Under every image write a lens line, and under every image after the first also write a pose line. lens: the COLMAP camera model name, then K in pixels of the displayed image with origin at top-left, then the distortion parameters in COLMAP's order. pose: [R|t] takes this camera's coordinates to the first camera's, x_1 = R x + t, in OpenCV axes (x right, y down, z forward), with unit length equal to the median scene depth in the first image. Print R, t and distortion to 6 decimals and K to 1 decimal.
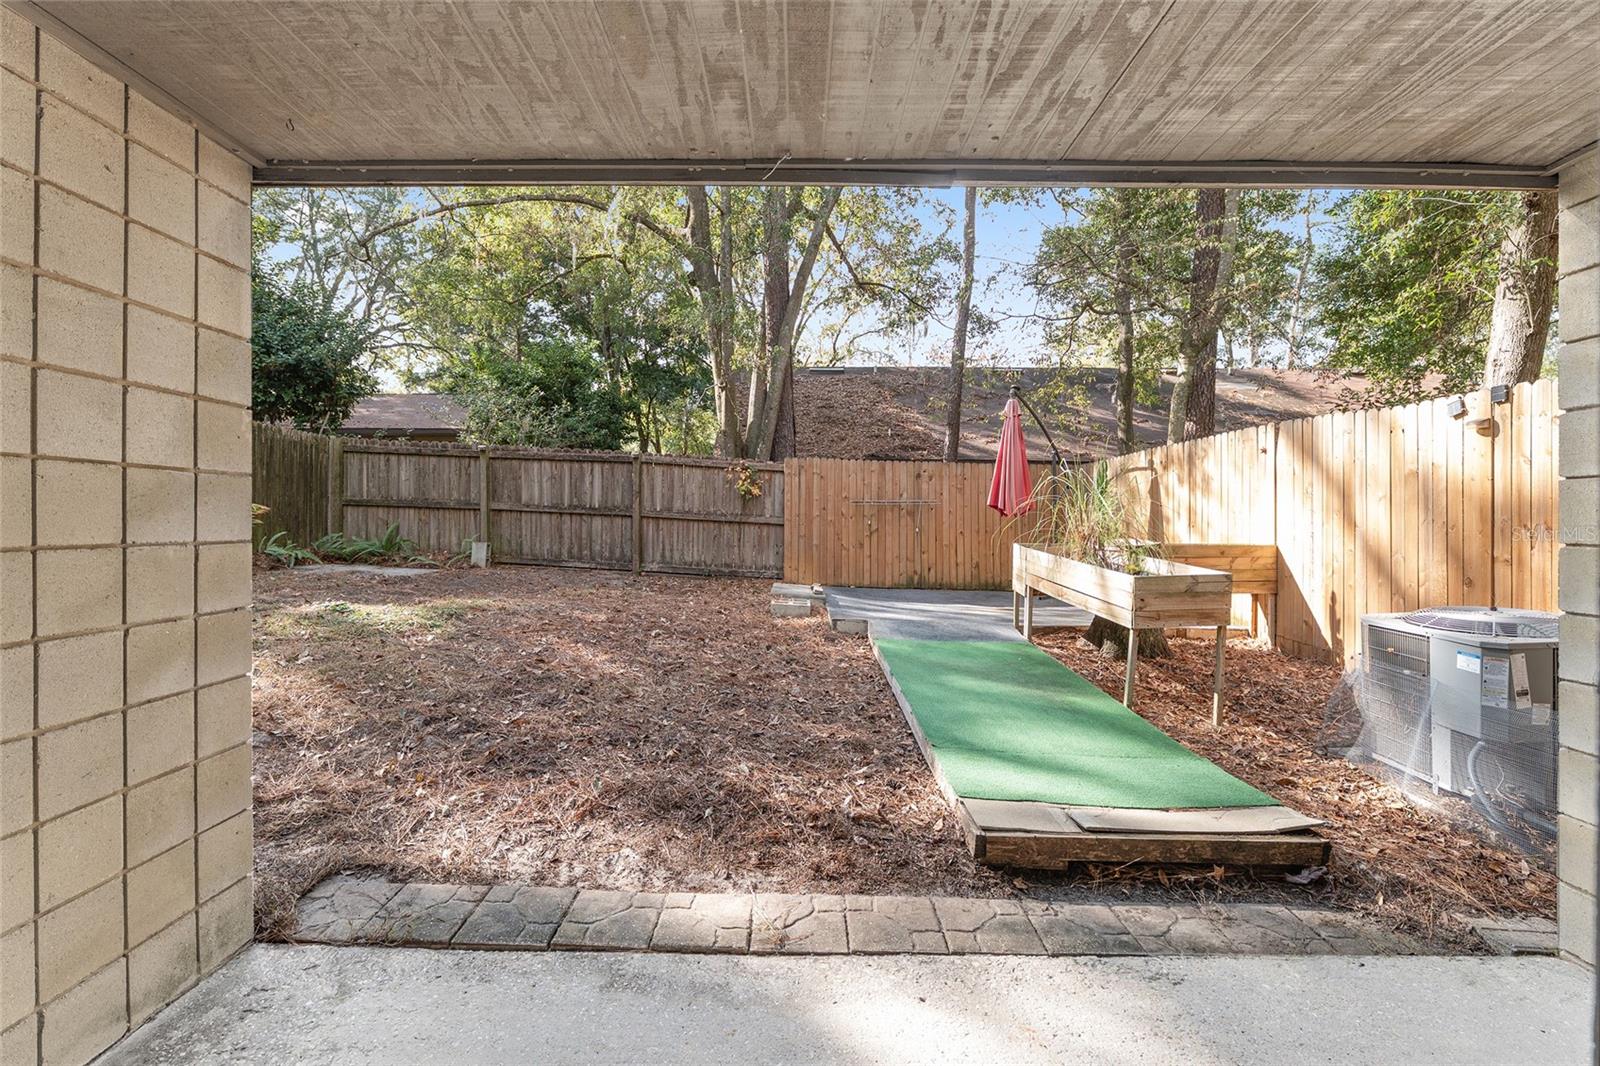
lens RADIAL K [[700.1, 0, 791.0], [0, 700.1, 520.4], [0, 0, 1]] dist [-0.014106, 0.000279]
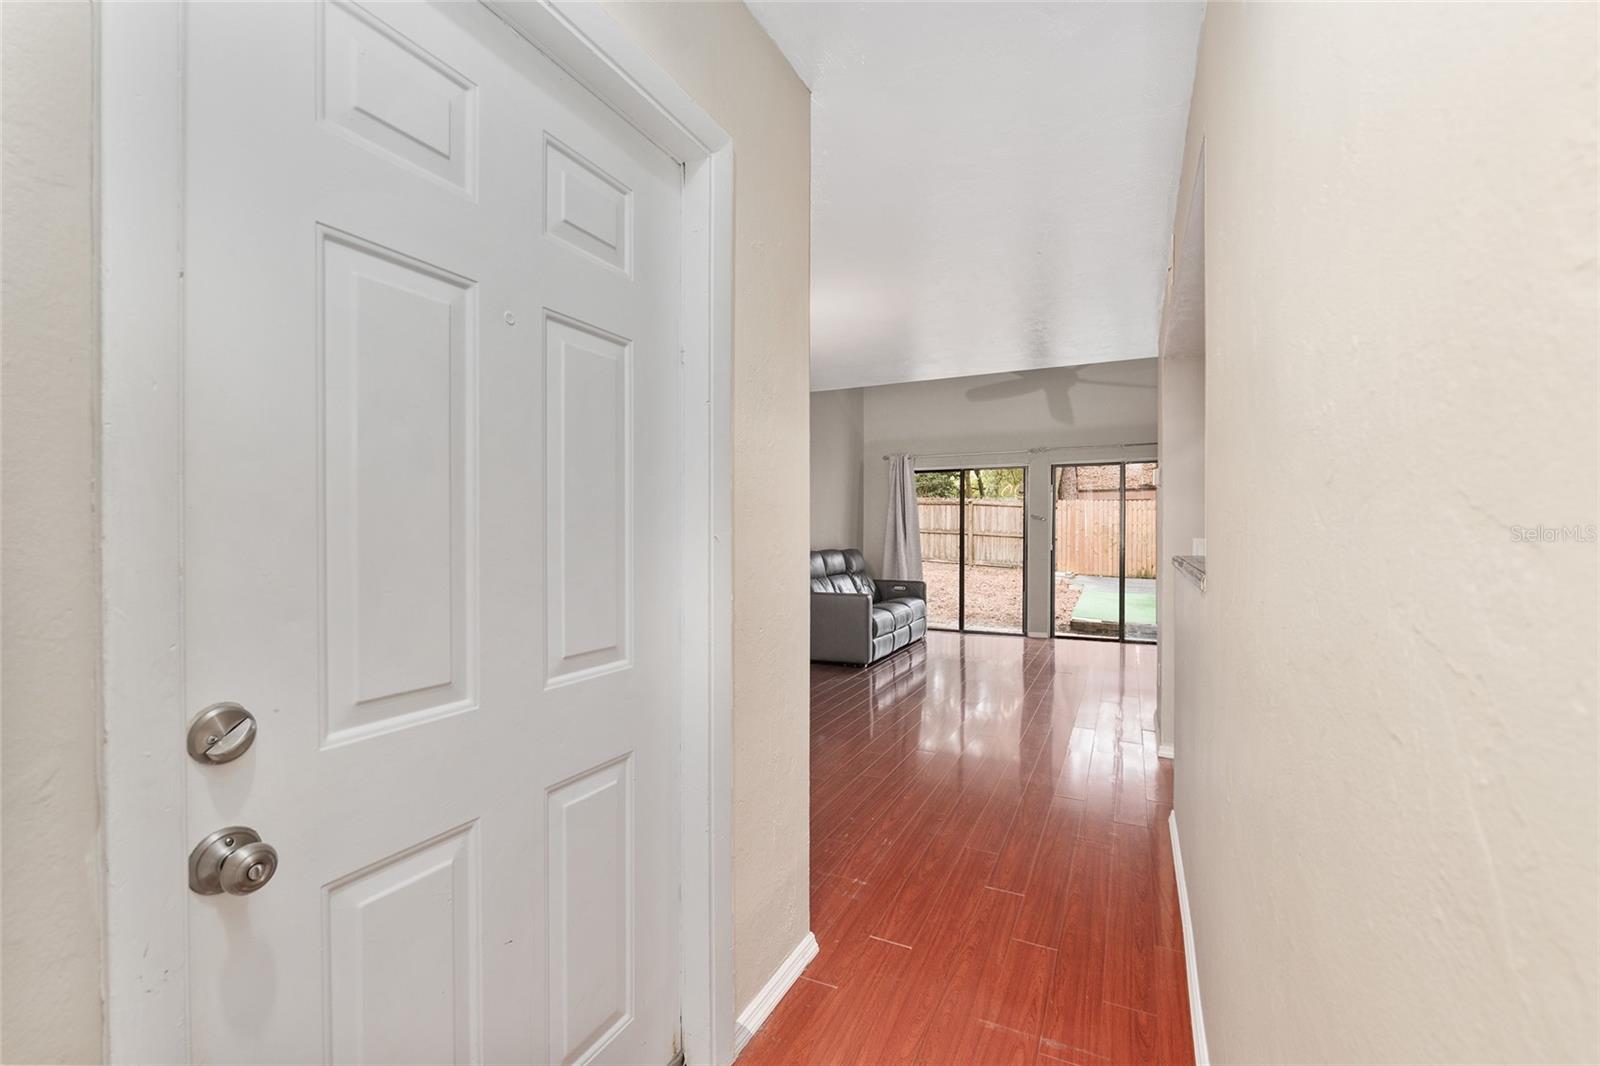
lens RADIAL K [[700.1, 0, 801.1], [0, 700.1, 538.4], [0, 0, 1]] dist [-0.014106, 0.000279]
pose [[0.909802, 0.001938, -0.415038, 0.127854], [0.001751, 0.999962, 0.008507, -0.011922], [0.415039, -0.008467, 0.909764, -0.798324]]
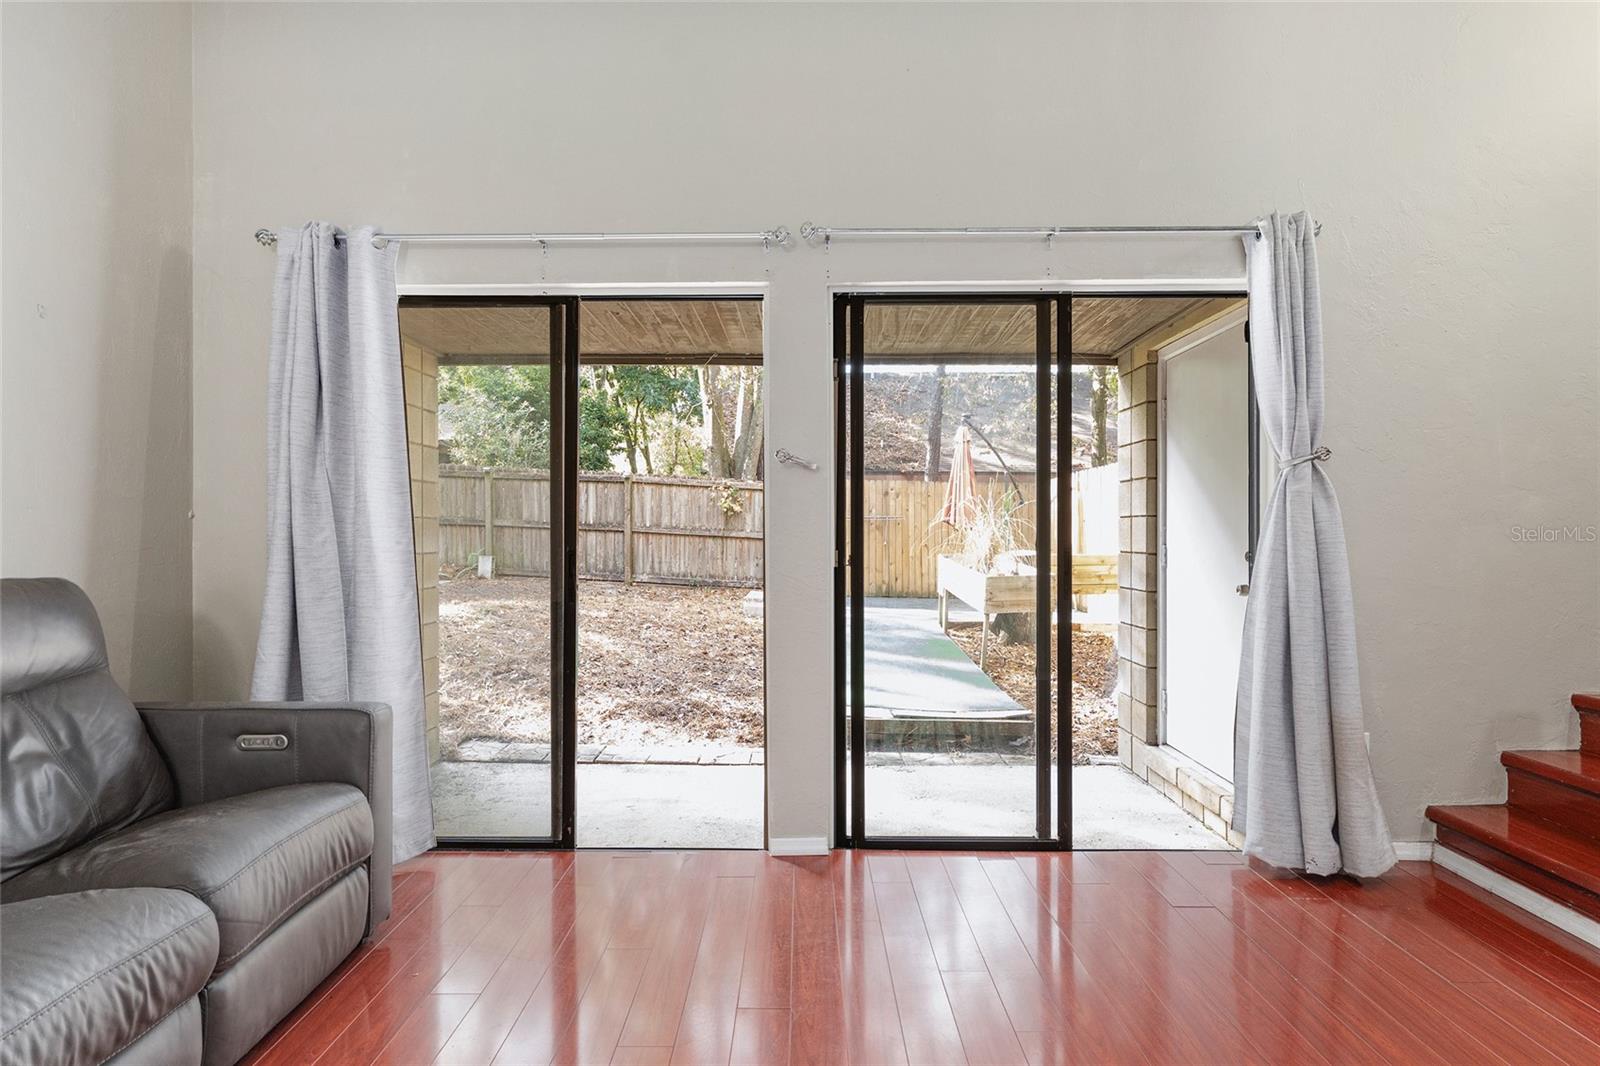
lens RADIAL K [[804.3, 0, 796.8], [0, 804.3, 531.4], [0, 0, 1]] dist [-0.005112, -0.000573]
pose [[0.999990, -0.003656, -0.002587, 0.046180], [0.003655, 0.999993, -0.000159, -0.005000], [0.002587, 0.000150, 0.999997, -0.255136]]
